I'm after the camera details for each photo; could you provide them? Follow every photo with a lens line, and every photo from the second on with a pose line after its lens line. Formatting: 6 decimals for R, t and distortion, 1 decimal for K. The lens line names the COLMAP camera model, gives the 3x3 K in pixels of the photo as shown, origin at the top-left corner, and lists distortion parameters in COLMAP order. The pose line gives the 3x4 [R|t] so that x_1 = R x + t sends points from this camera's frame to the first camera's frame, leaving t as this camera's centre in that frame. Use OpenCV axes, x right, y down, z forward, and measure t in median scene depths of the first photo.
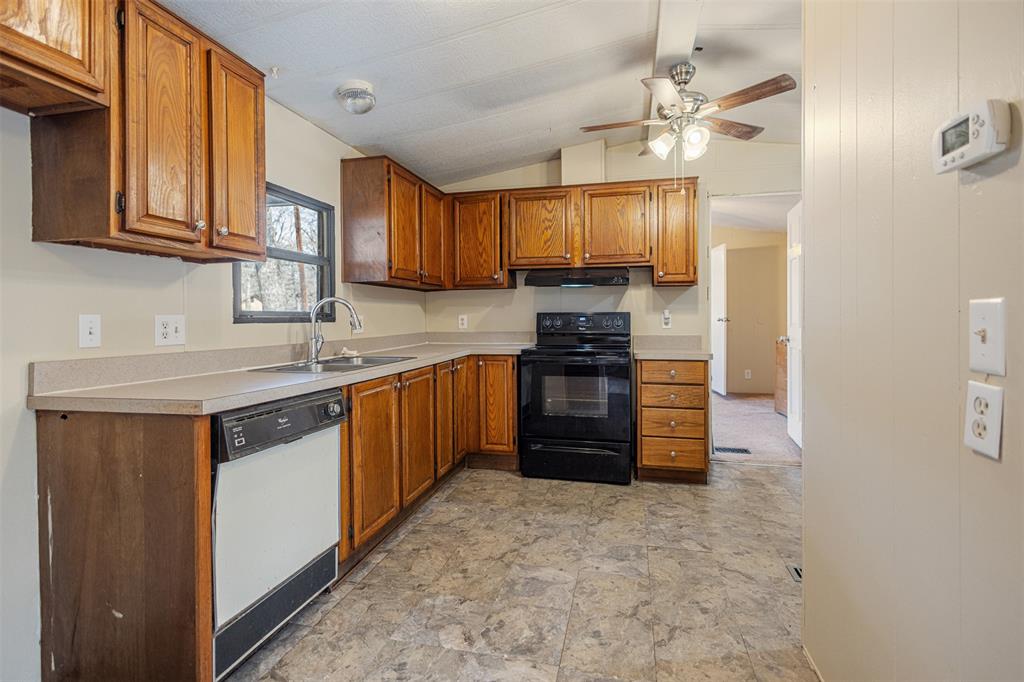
lens RADIAL K [[481.4, 0, 513.0], [0, 481.4, 317.9], [0, 0, 1]] dist [0.003238, 0.000123]
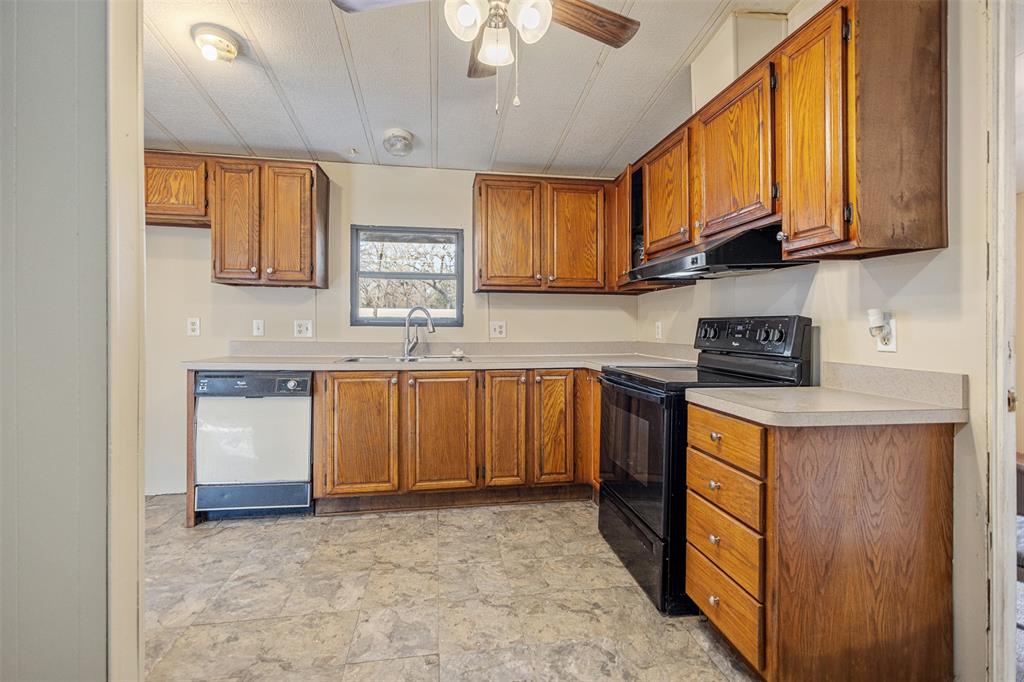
lens RADIAL K [[470.7, 0, 515.8], [0, 470.7, 329.6], [0, 0, 1]] dist [0.005879, 0.000324]
pose [[0.393006, 0.014628, -0.919420, 0.952231], [-0.010411, 0.999880, 0.011458, 0.000902], [0.919477, 0.005069, 0.393111, 0.849655]]
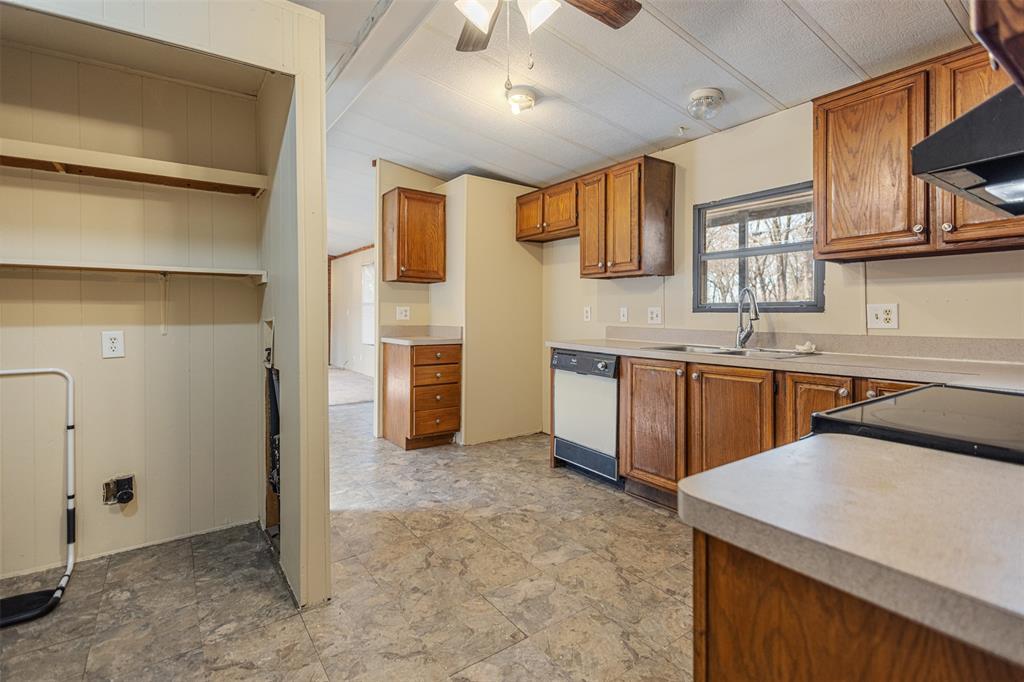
lens RADIAL K [[481.4, 0, 513.0], [0, 481.4, 317.9], [0, 0, 1]] dist [0.003238, 0.000123]
pose [[-0.654864, 0.016851, -0.755559, 0.825993], [0.006268, 0.999838, 0.016866, 0.000057], [0.755721, 0.006309, -0.654864, 1.464385]]
